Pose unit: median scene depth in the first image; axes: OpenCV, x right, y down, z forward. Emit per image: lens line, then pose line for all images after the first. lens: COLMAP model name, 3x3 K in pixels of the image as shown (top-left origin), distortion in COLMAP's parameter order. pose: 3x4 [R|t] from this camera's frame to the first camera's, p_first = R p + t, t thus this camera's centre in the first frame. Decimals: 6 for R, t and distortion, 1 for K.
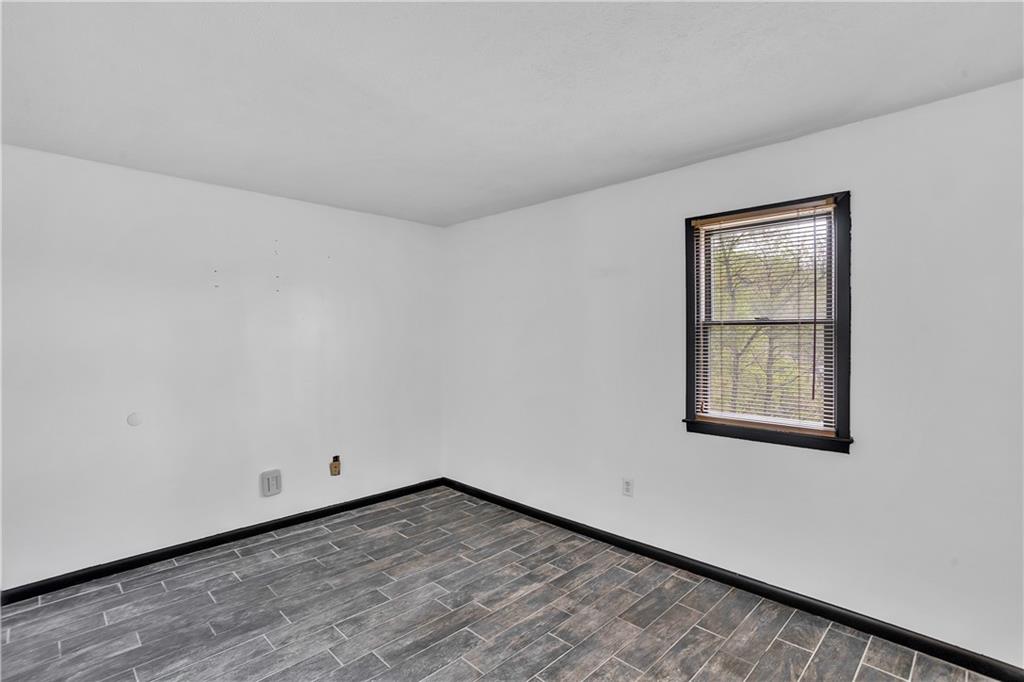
lens RADIAL K [[486.0, 0, 506.7], [0, 486.0, 338.8], [0, 0, 1]] dist [-0.015371, 0.009635]
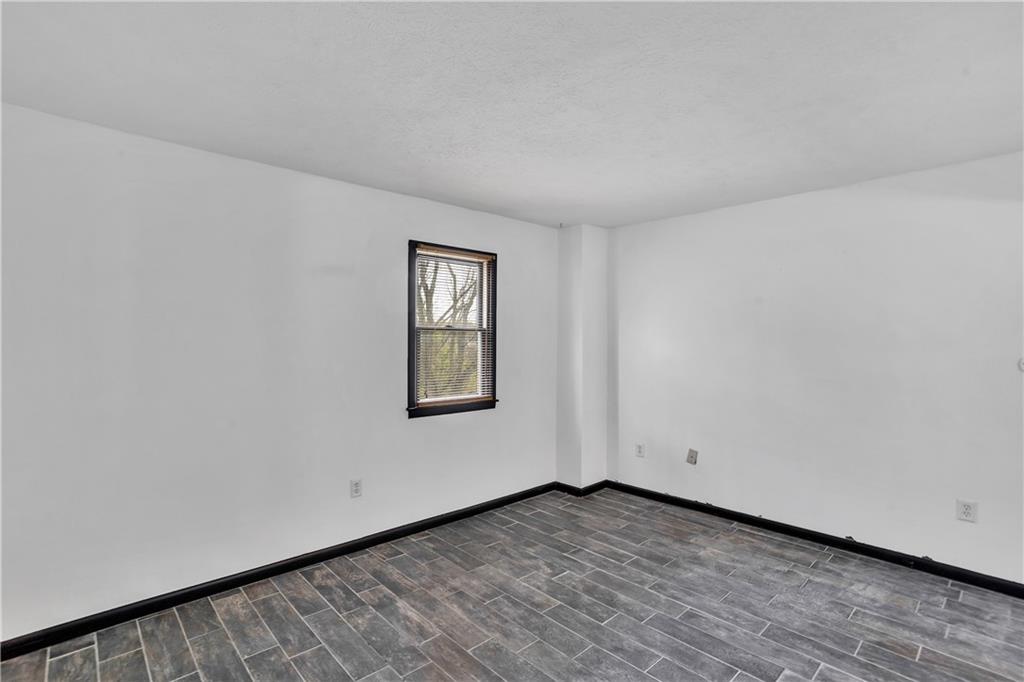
lens RADIAL K [[486.0, 0, 505.4], [0, 486.0, 340.4], [0, 0, 1]] dist [-0.015371, 0.009635]
pose [[0.042688, 0.003088, 0.999084, -0.829864], [-0.003650, 0.999989, -0.002935, 0.002059], [-0.999082, -0.003522, 0.042699, 0.729389]]
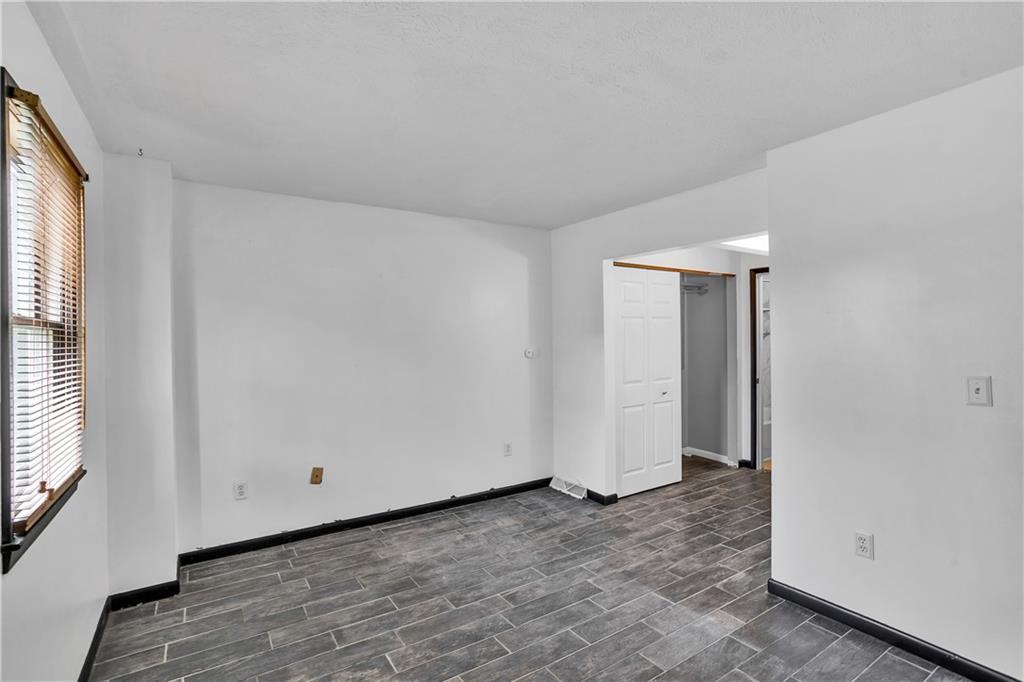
lens RADIAL K [[486.0, 0, 511.4], [0, 486.0, 342.0], [0, 0, 1]] dist [-0.015371, 0.009635]
pose [[-0.976704, 0.020607, 0.213600, -0.136410], [0.019265, 0.999779, -0.008362, 0.019188], [-0.213725, -0.004053, -0.976885, 1.338005]]
